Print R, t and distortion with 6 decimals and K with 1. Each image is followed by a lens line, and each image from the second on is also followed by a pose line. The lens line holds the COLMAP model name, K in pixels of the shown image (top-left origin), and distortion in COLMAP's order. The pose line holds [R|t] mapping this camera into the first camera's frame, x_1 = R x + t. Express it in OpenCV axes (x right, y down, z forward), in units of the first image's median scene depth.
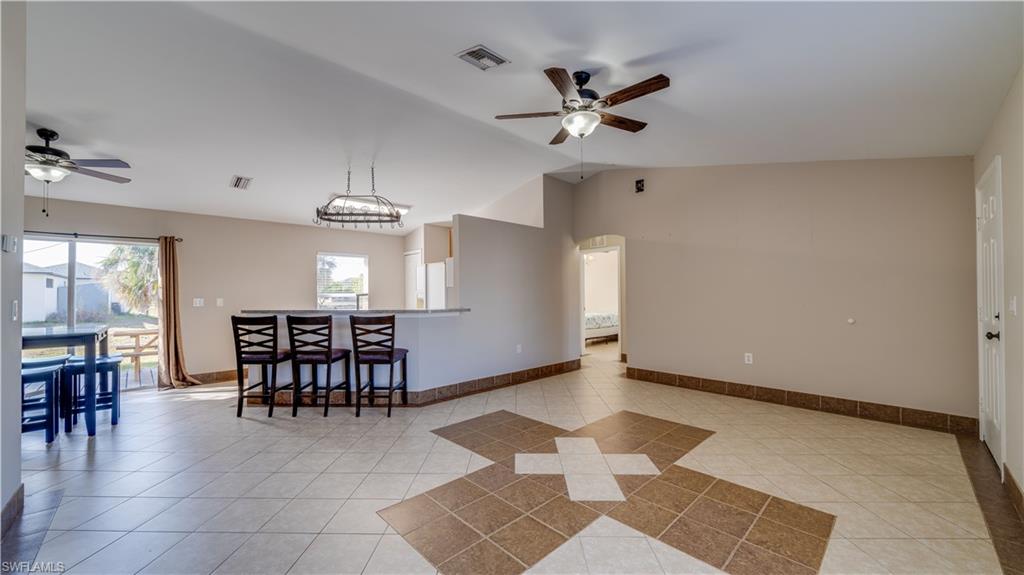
lens RADIAL K [[395.1, 0, 524.6], [0, 395.1, 290.1], [0, 0, 1]] dist [-0.002516, 0.000010]
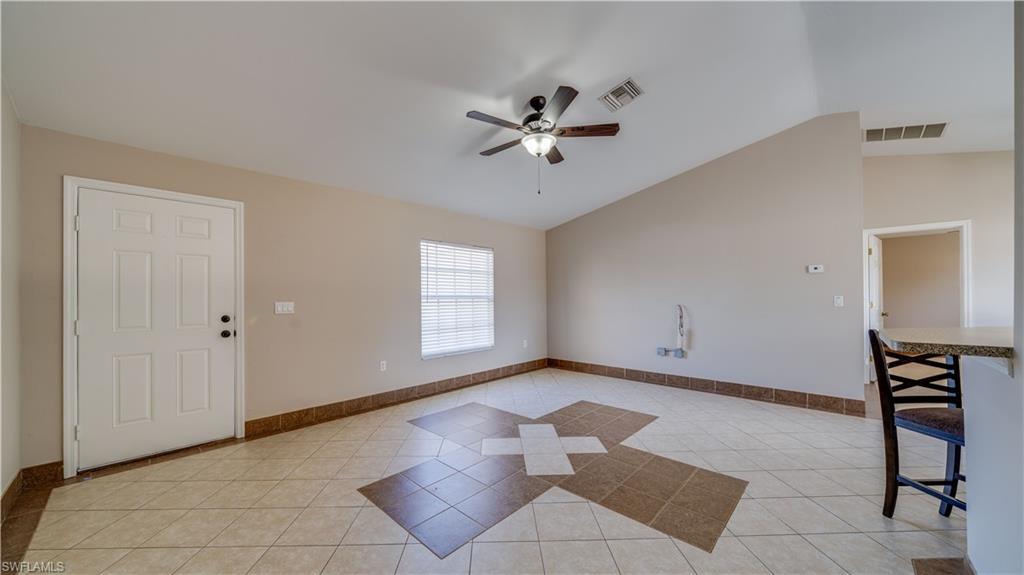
lens RADIAL K [[353.5, 0, 521.6], [0, 353.5, 296.4], [0, 0, 1]] dist [-0.002481, 0.000349]
pose [[-0.998829, 0.016030, -0.045645, 0.178989], [0.017116, 0.999578, -0.023483, 0.020259], [0.045250, -0.024237, -0.998682, 1.458513]]
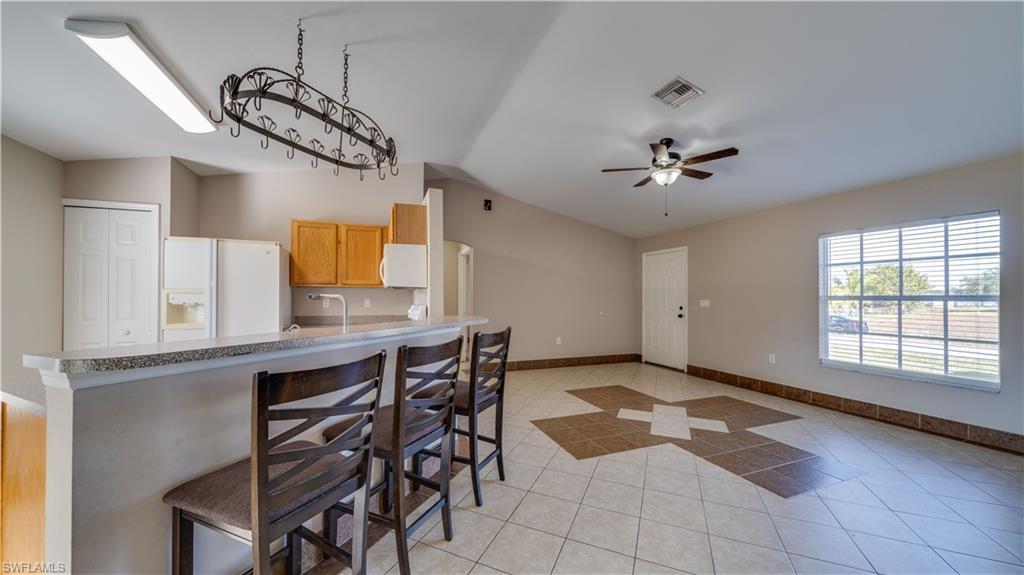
lens RADIAL K [[353.5, 0, 507.8], [0, 353.5, 293.7], [0, 0, 1]] dist [-0.002481, 0.000349]
pose [[0.382236, 0.019276, 0.923864, -0.893254], [-0.021138, 0.999703, -0.012113, 0.011948], [-0.923823, -0.014899, 0.382530, 0.758436]]
